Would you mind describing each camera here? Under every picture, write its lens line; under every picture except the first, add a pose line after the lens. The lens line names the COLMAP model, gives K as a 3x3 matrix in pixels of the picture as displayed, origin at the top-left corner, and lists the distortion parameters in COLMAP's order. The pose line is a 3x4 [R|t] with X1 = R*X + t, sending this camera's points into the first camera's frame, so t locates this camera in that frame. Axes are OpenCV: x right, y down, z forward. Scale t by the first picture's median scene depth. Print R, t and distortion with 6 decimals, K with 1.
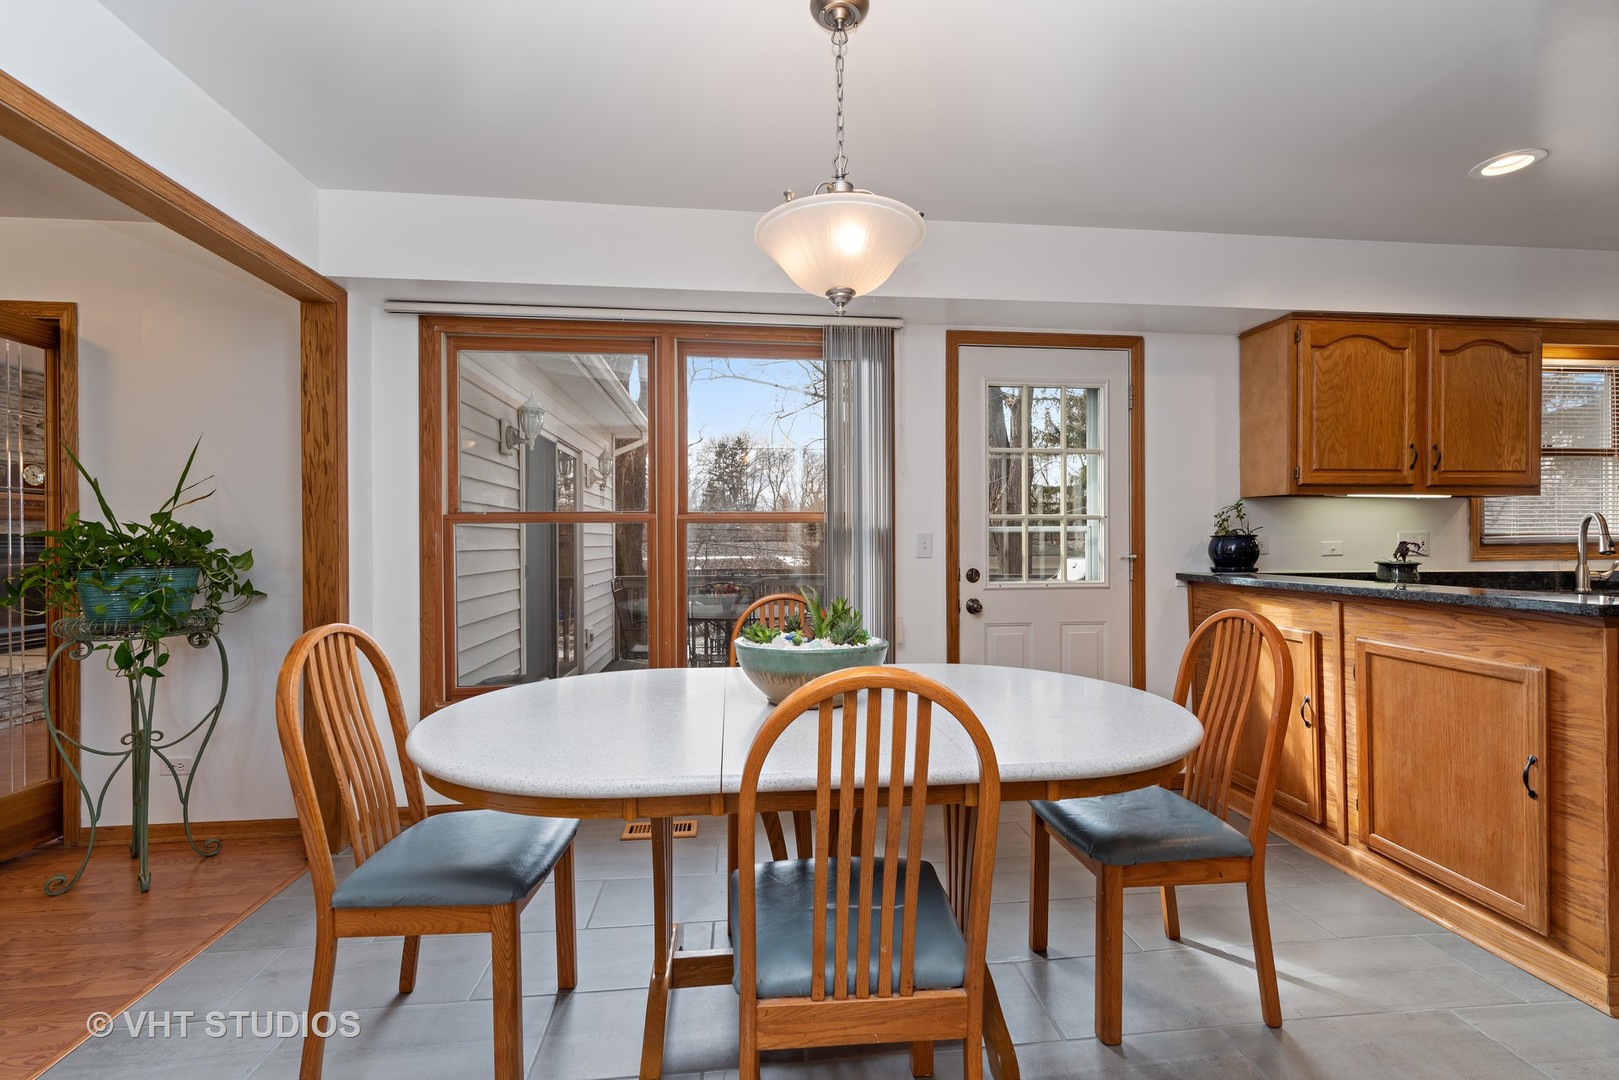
lens RADIAL K [[698.4, 0, 807.4], [0, 698.4, 536.1], [0, 0, 1]] dist [0.002023, 0.000271]
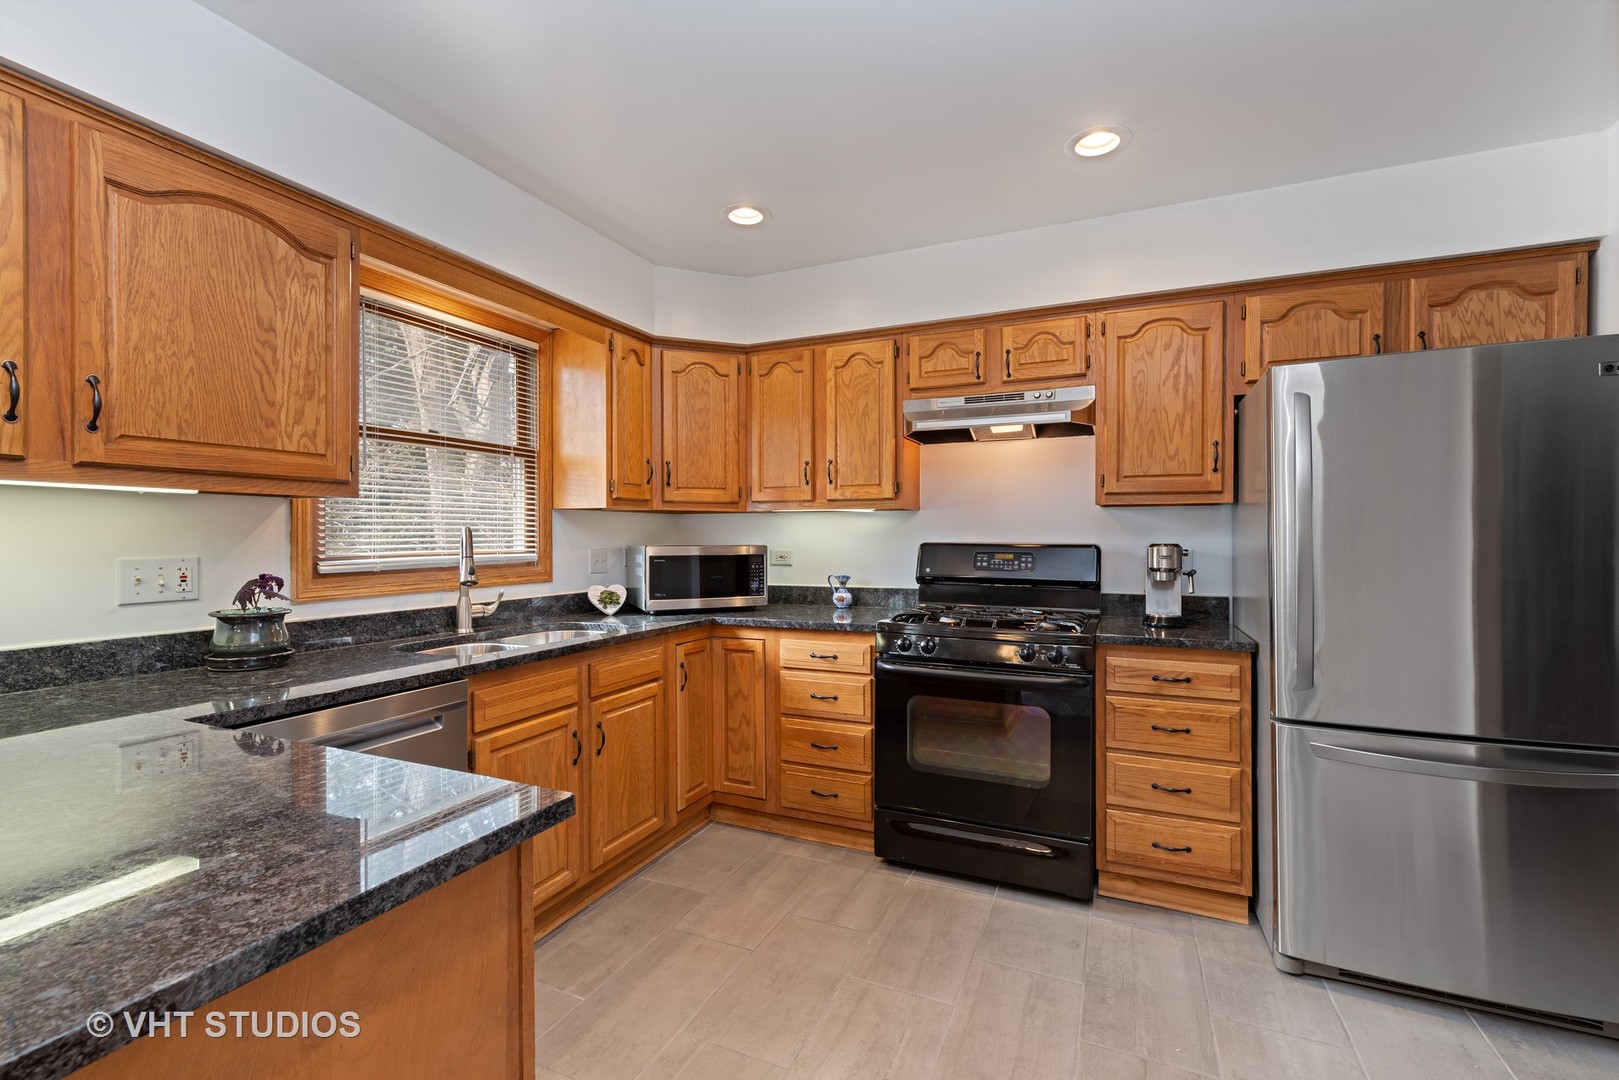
lens RADIAL K [[698.4, 0, 810.7], [0, 698.4, 539.2], [0, 0, 1]] dist [0.002023, 0.000271]
pose [[0.506448, -0.001384, 0.862269, 0.715464], [0.004017, 0.999992, -0.000754, -0.019031], [-0.862261, 0.003845, 0.506450, 0.340138]]
